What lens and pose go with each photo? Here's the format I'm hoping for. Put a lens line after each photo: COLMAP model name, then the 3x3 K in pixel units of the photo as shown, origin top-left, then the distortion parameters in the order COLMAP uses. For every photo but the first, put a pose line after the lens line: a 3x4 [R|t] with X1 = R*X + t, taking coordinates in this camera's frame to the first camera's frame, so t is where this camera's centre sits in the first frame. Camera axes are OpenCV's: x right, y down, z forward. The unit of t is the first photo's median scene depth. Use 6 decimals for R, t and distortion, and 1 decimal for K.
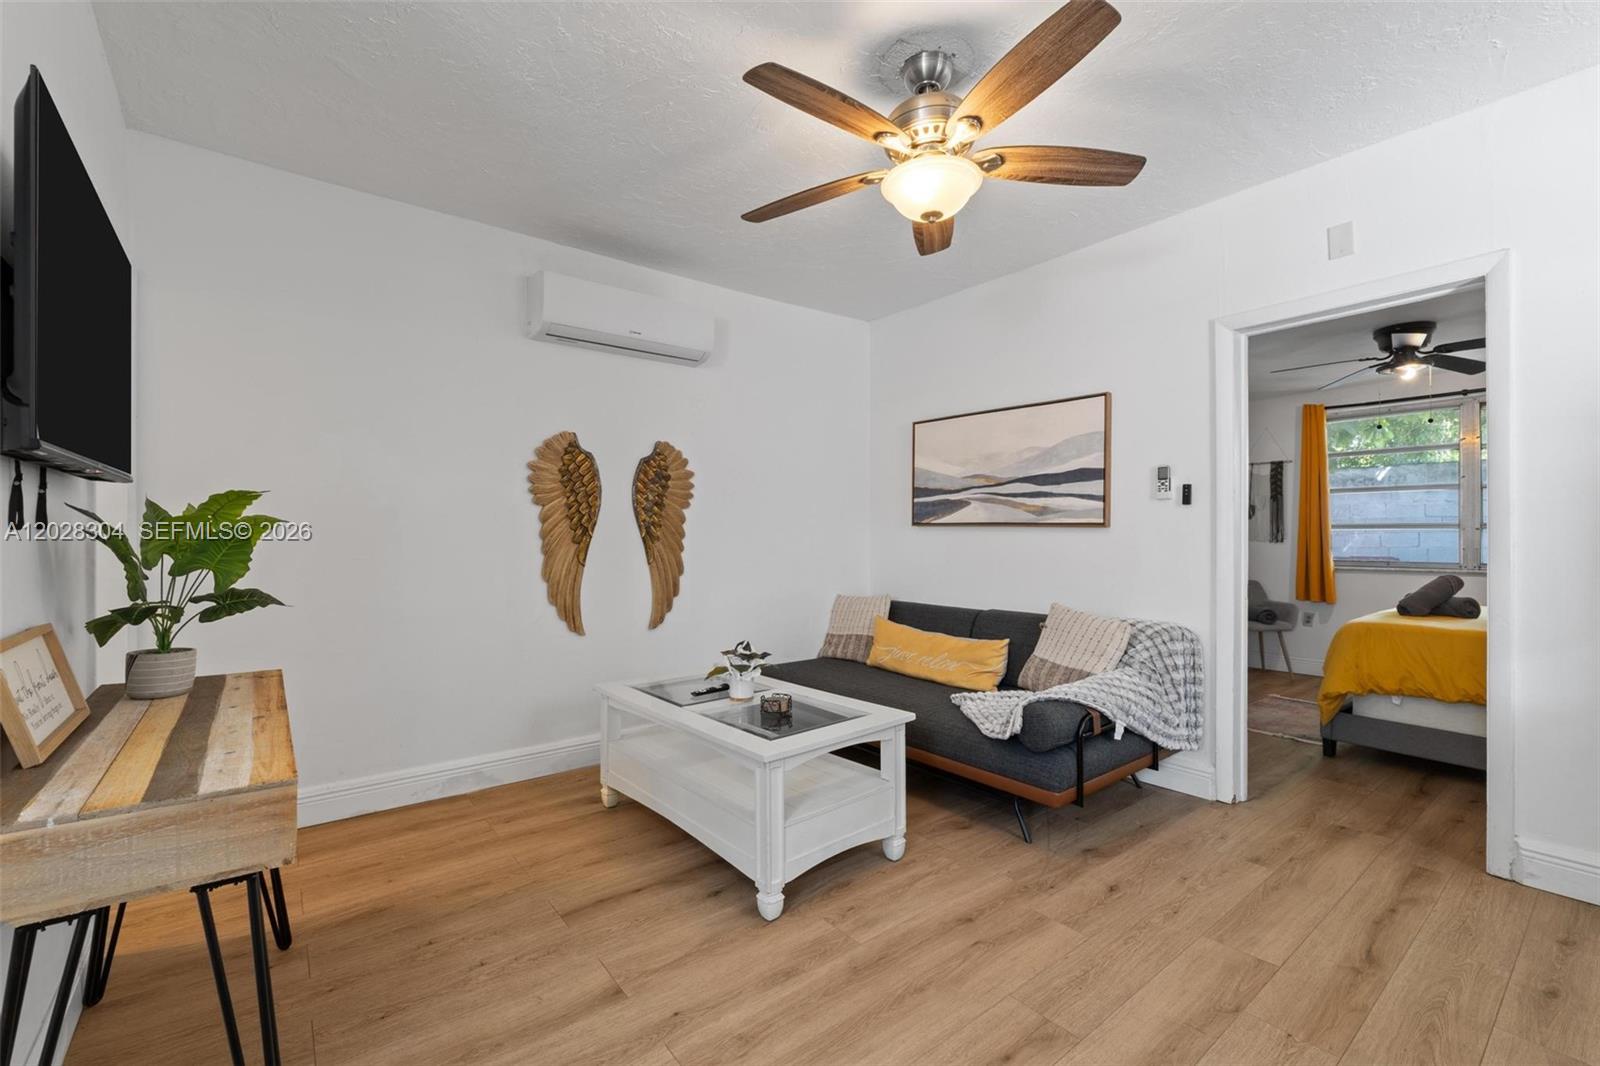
lens RADIAL K [[686.4, 0, 808.3], [0, 686.4, 534.2], [0, 0, 1]] dist [-0.002446, -0.000080]
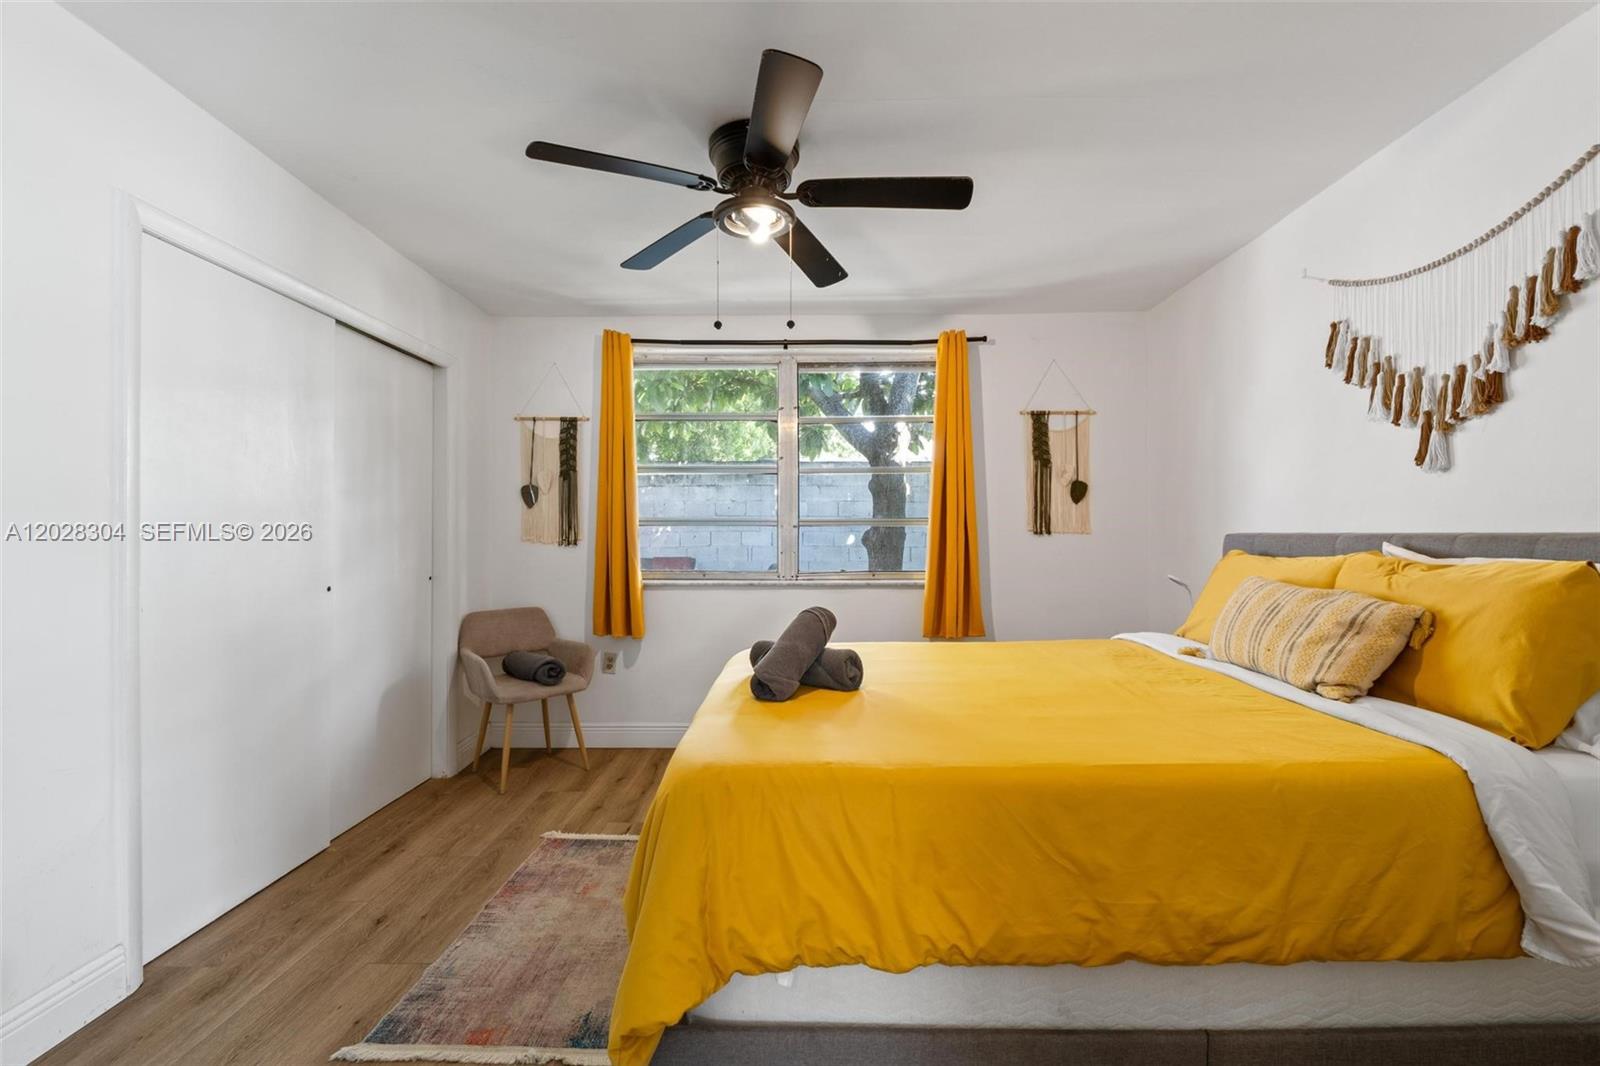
lens RADIAL K [[682.8, 0, 801.3], [0, 682.8, 522.1], [0, 0, 1]] dist [0.001420, 0.000560]
pose [[0.629936, 0.012053, 0.776553, 0.575255], [0.000076, 0.999879, -0.015582, -0.000116], [-0.776647, 0.009875, 0.629859, 0.761427]]
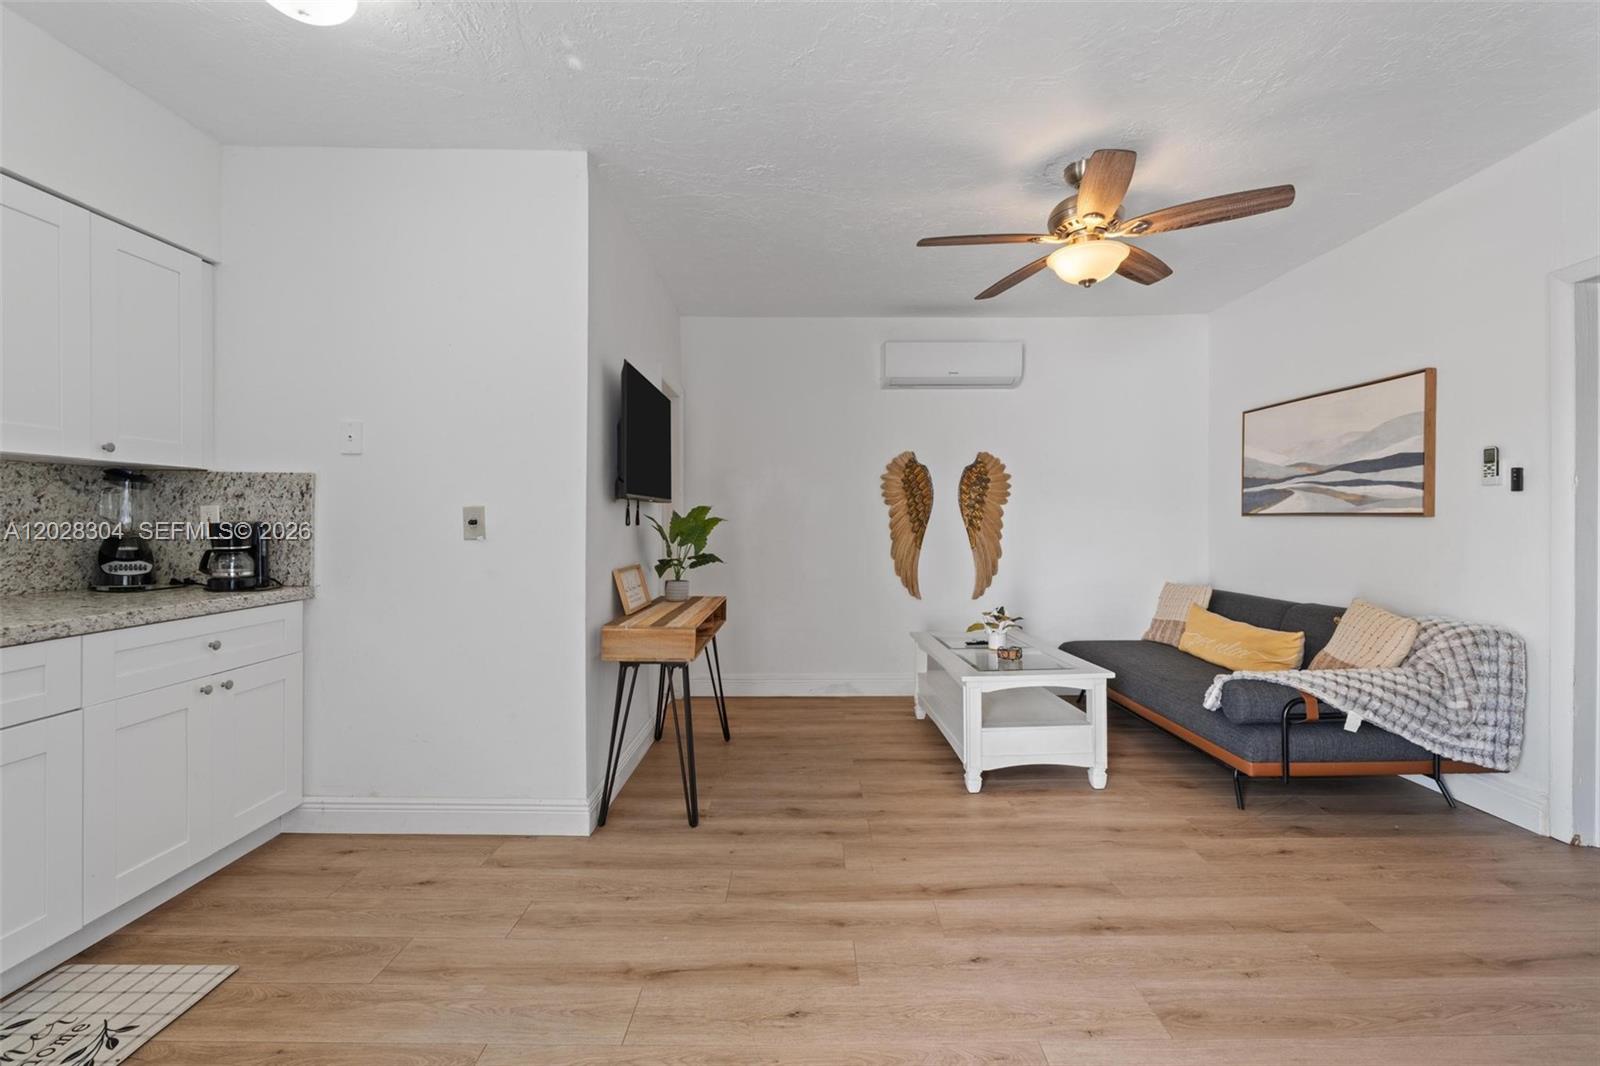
lens RADIAL K [[682.8, 0, 801.3], [0, 682.8, 522.1], [0, 0, 1]] dist [0.001420, 0.000560]
pose [[0.781185, -0.003889, -0.624287, 0.352418], [0.003373, 0.999992, -0.002008, -0.004979], [0.624290, -0.000538, 0.781192, -0.219424]]
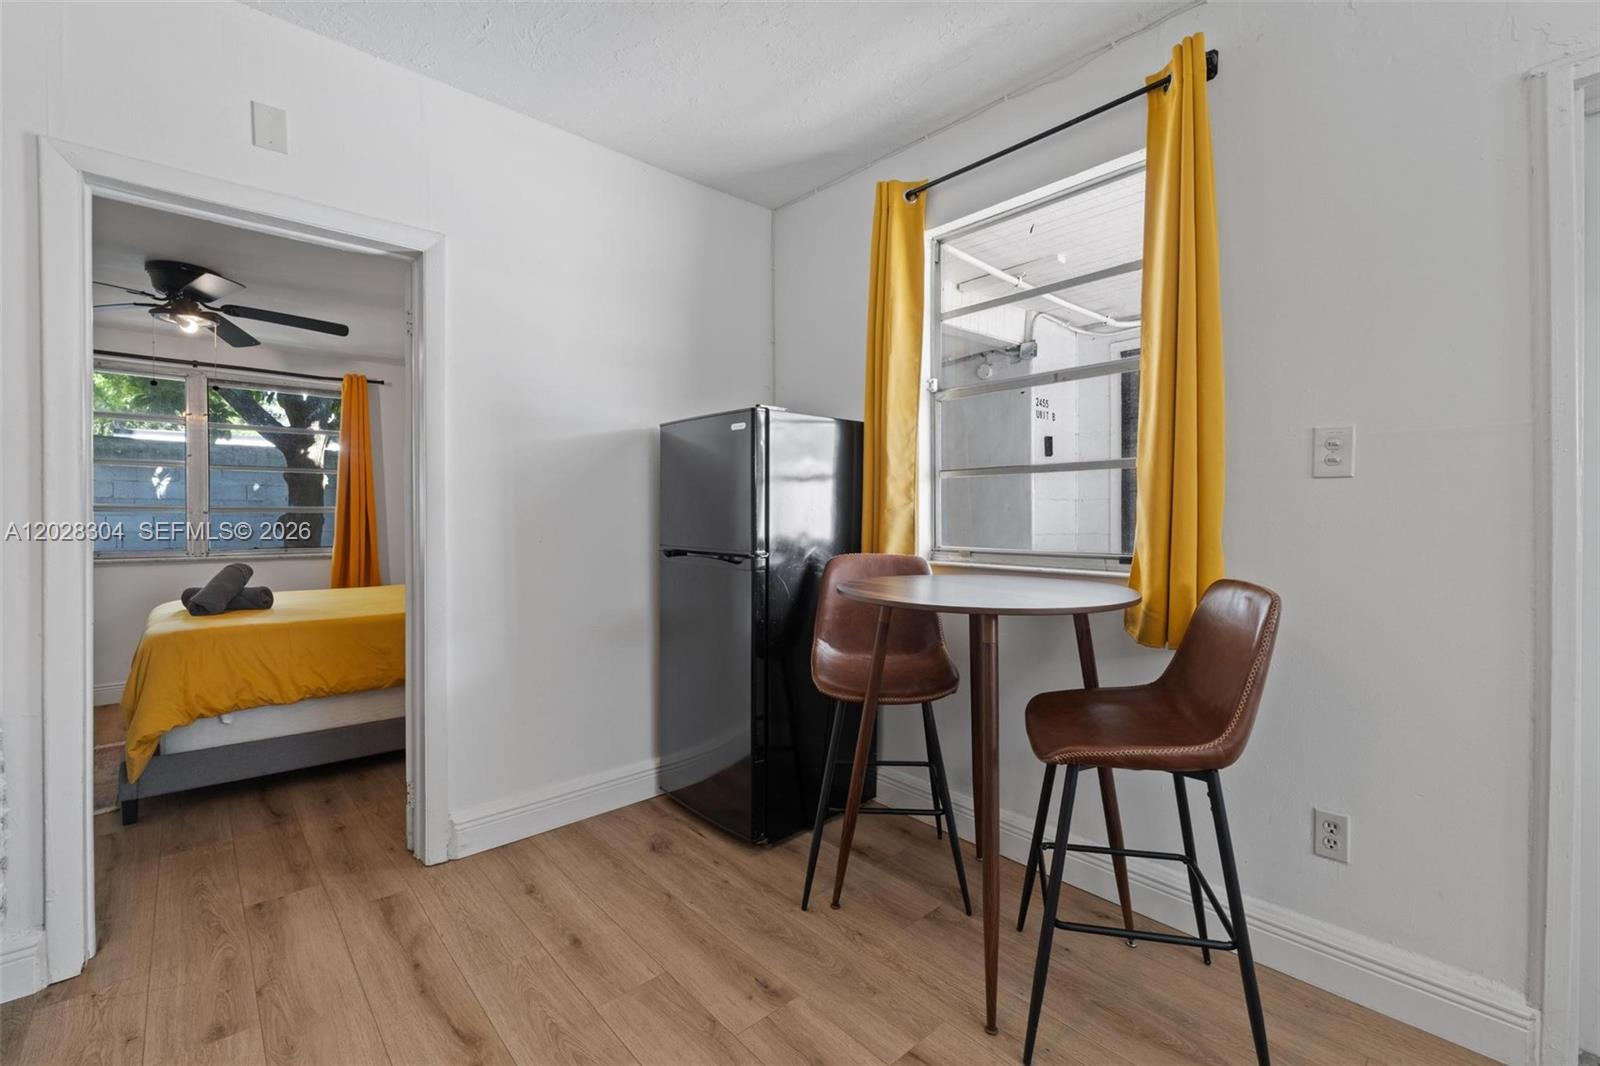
lens RADIAL K [[682.8, 0, 801.3], [0, 682.8, 522.1], [0, 0, 1]] dist [0.001420, 0.000560]
pose [[-0.060326, -0.005236, 0.998165, -0.006879], [-0.001254, 0.999986, 0.005170, -0.000355], [-0.998178, -0.000940, -0.060332, 0.361000]]
